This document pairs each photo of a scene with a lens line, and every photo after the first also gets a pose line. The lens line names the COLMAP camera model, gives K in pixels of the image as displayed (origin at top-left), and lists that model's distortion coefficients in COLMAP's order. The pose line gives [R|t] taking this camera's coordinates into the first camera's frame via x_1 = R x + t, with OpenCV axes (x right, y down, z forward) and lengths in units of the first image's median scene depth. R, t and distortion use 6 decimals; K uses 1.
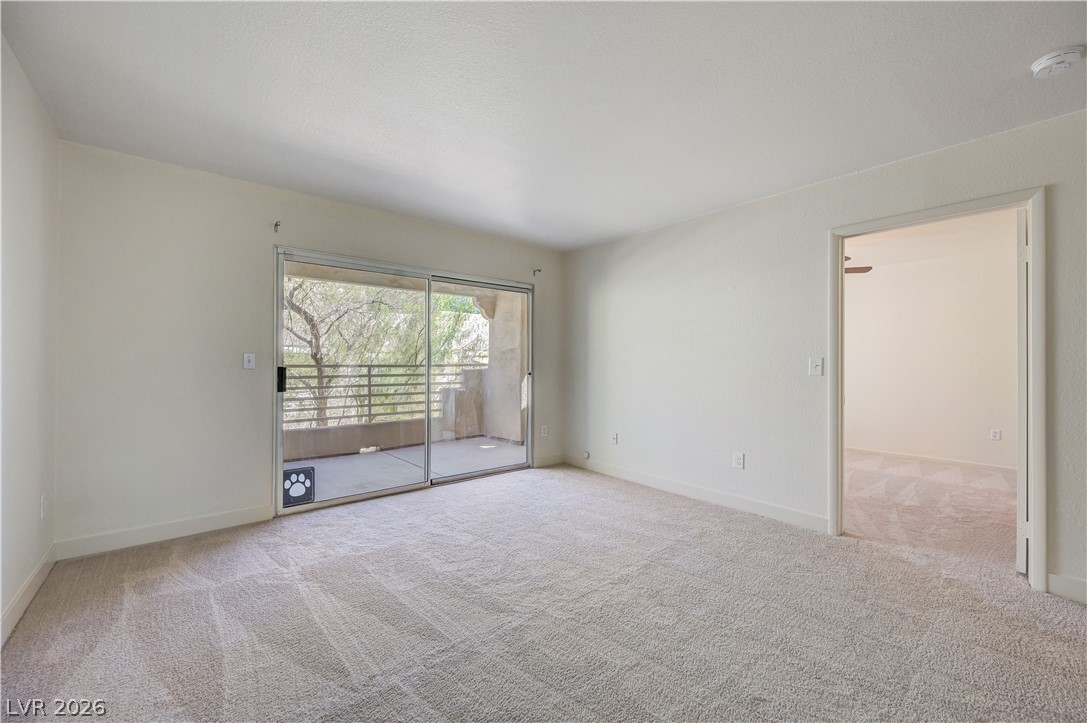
lens RADIAL K [[431.6, 0, 548.3], [0, 431.6, 358.1], [0, 0, 1]] dist [-0.000721, -0.000024]
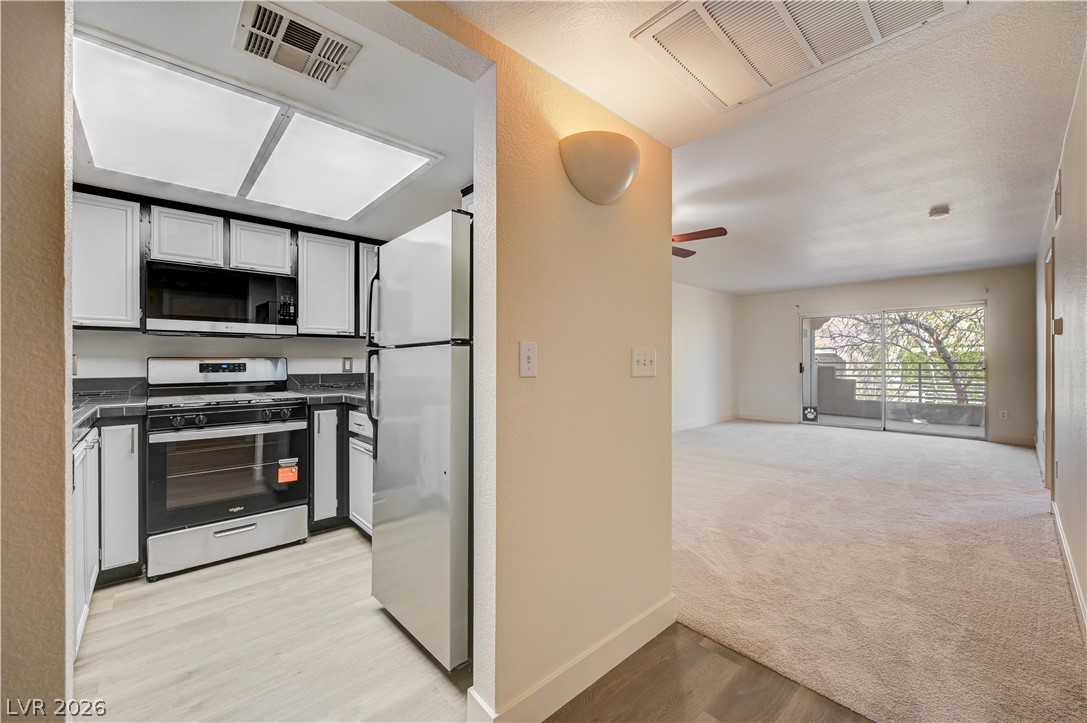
lens RADIAL K [[431.6, 0, 547.8], [0, 431.6, 360.6], [0, 0, 1]] dist [-0.000721, -0.000024]
pose [[0.039104, -0.006196, -0.999216, 1.206745], [0.017026, 0.999840, -0.005534, -0.003064], [0.999090, -0.016796, 0.039203, -0.364697]]
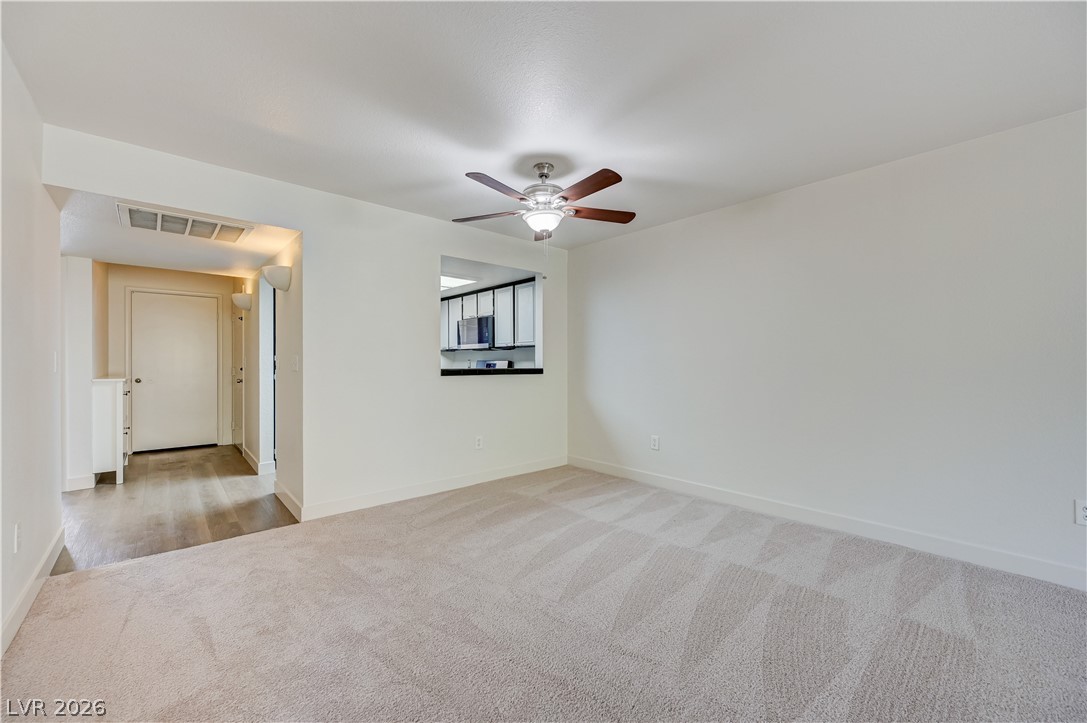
lens RADIAL K [[431.6, 0, 544.2], [0, 431.6, 364.7], [0, 0, 1]] dist [-0.000721, -0.000024]
pose [[-0.999822, -0.005628, -0.018004, 0.429619], [-0.005413, 0.999914, -0.011925, 0.007332], [0.018070, -0.011825, -0.999767, 0.451639]]
